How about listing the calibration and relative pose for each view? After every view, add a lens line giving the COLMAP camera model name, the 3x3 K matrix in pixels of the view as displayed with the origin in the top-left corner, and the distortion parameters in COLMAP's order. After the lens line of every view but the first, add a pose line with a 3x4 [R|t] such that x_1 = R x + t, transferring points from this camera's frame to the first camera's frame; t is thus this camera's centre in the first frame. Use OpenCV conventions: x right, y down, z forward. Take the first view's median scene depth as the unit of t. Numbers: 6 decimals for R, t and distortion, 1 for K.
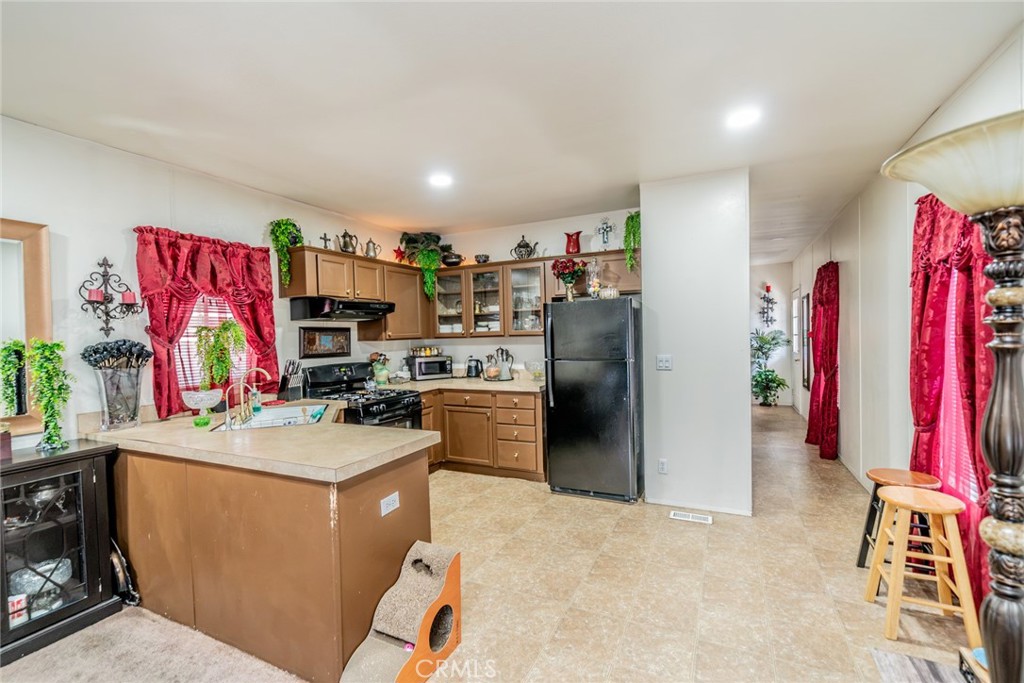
lens RADIAL K [[446.9, 0, 513.0], [0, 446.9, 342.4], [0, 0, 1]] dist [-0.002964, -0.000057]
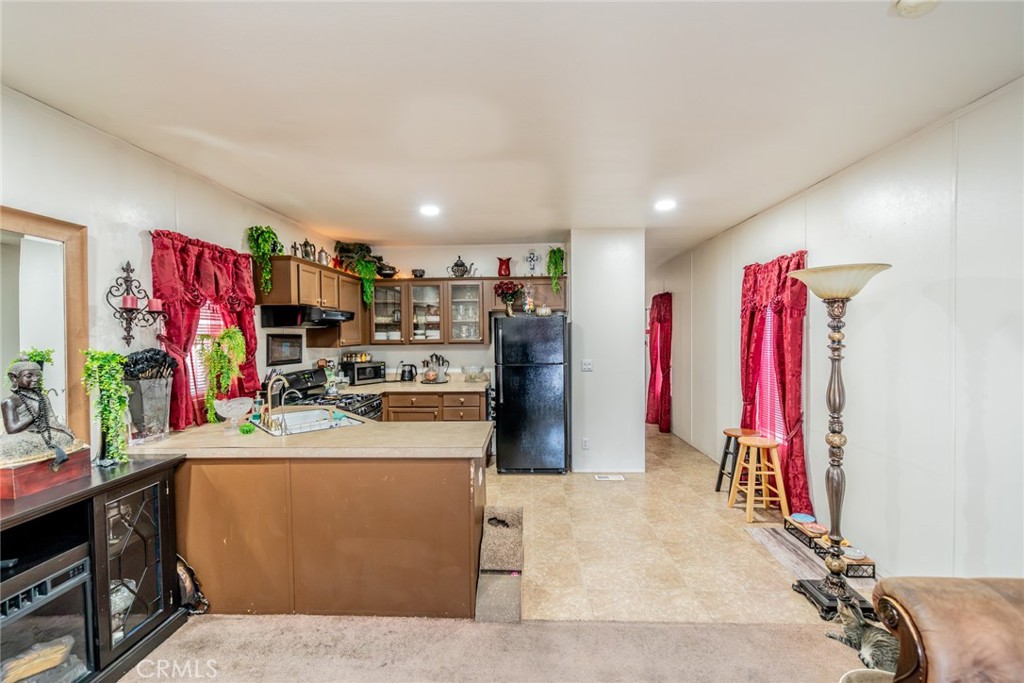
lens RADIAL K [[446.9, 0, 511.6], [0, 446.9, 341.6], [0, 0, 1]] dist [-0.002964, -0.000057]
pose [[0.918269, 0.008652, 0.395862, -0.389358], [-0.005573, 0.999945, -0.008927, -0.012601], [-0.395918, 0.005991, 0.918267, -0.133300]]
